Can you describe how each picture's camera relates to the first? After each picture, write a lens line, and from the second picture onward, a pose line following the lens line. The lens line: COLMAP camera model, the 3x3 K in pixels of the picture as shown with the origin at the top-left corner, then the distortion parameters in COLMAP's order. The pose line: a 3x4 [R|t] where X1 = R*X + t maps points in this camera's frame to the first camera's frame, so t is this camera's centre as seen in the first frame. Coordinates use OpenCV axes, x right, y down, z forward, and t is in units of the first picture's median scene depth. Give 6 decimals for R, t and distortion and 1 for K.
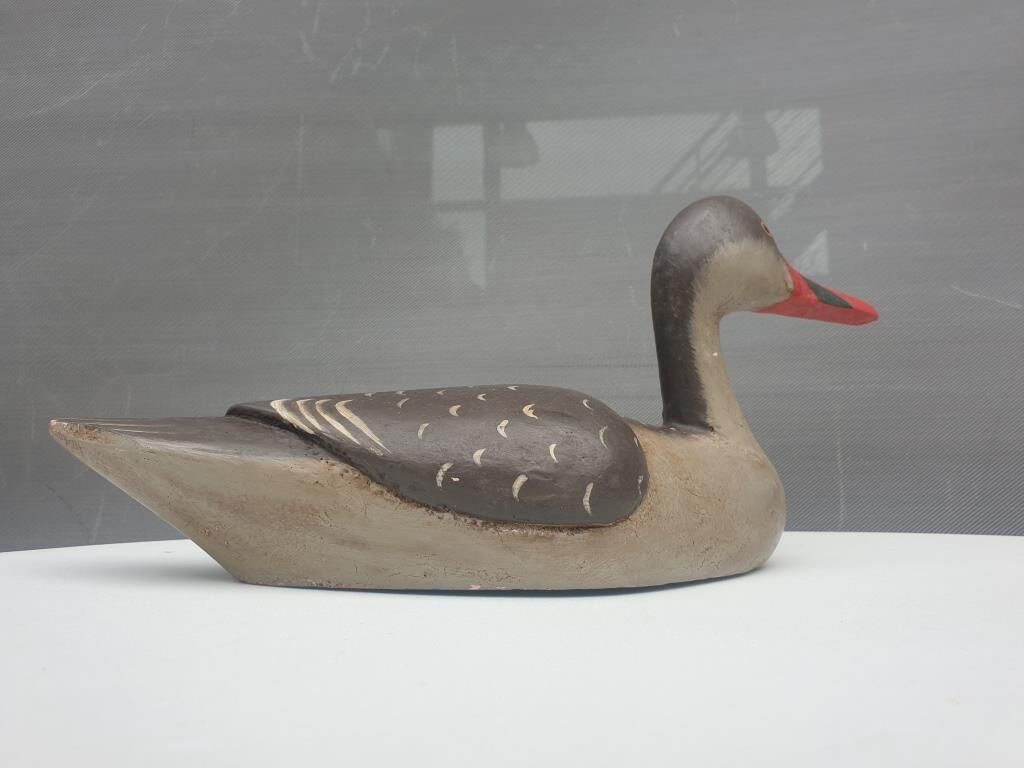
lens RADIAL K [[775.0, 0, 512.0], [0, 775.0, 384.0], [0, 0, 1]] dist [0.089131, -0.001974]
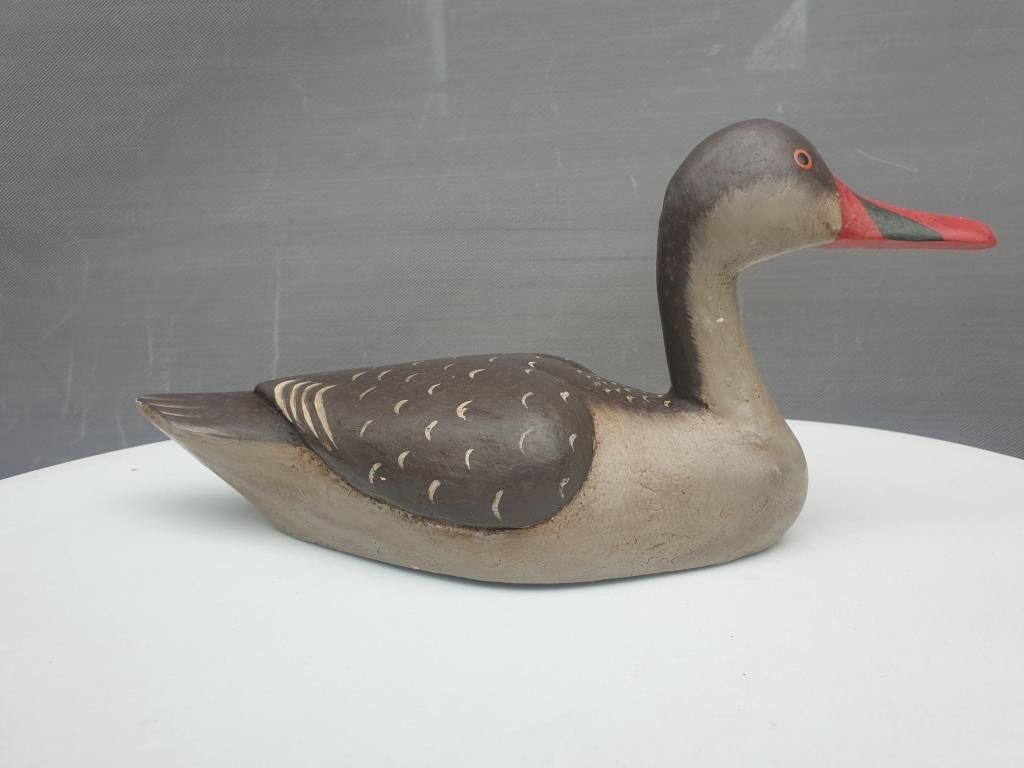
lens RADIAL K [[775.0, 0, 512.0], [0, 775.0, 384.0], [0, 0, 1]] dist [0.089131, -0.001974]
pose [[0.915415, 0.030370, -0.401365, 0.504629], [0.067124, 0.971669, 0.226615, -0.231519], [0.396876, -0.234388, 0.887441, 0.126836]]
